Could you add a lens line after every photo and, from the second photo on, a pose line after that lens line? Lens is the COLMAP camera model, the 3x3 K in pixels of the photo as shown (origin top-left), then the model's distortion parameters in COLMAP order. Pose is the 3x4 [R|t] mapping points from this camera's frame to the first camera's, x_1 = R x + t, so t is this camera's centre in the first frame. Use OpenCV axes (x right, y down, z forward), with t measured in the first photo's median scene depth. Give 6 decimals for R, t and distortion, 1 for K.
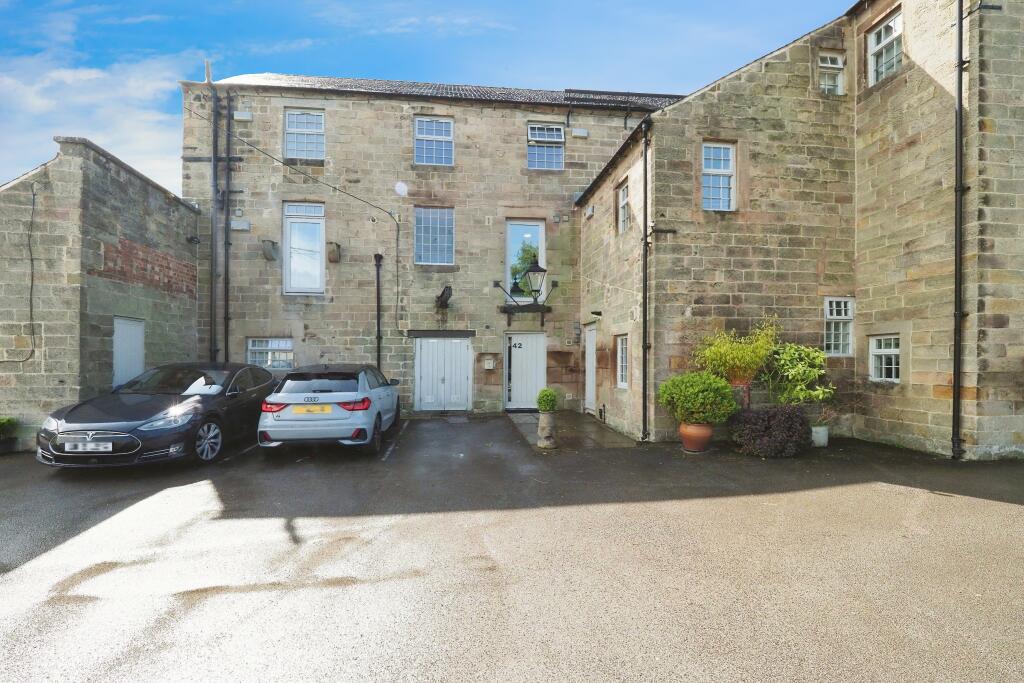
lens RADIAL K [[428.4, 0, 498.8], [0, 428.4, 335.8], [0, 0, 1]] dist [-0.021011, 0.005773]
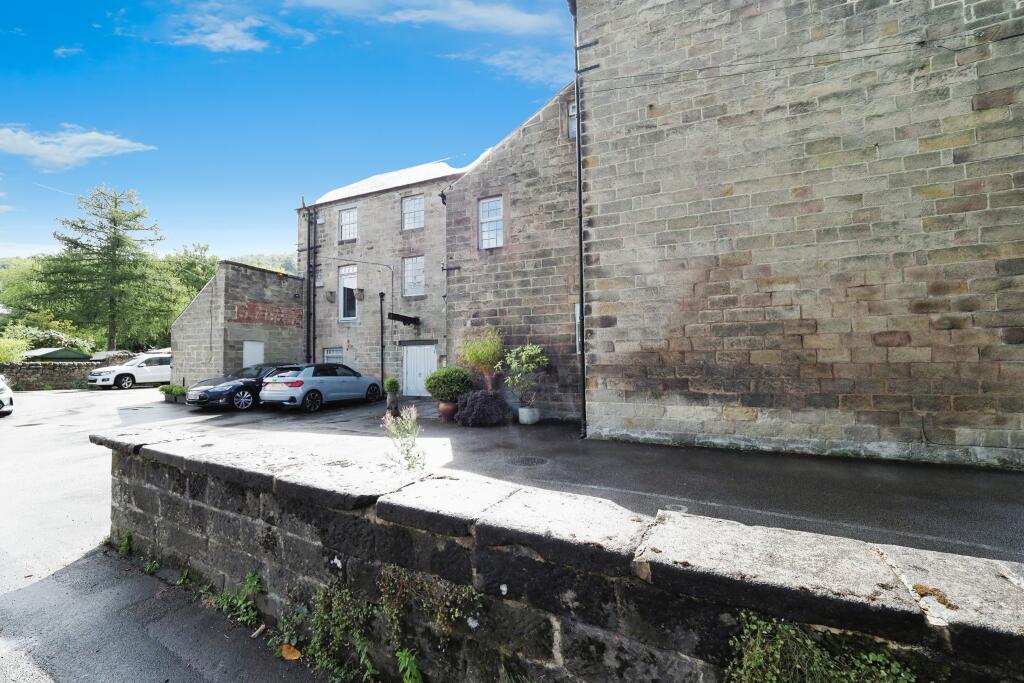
lens RADIAL K [[428.4, 0, 511.7], [0, 428.4, 316.0], [0, 0, 1]] dist [0.001539, 0.000054]
pose [[0.861232, -0.062437, -0.504362, 1.238289], [0.034294, 0.997302, -0.064902, 0.014484], [0.507053, 0.038599, 0.861050, -0.135741]]
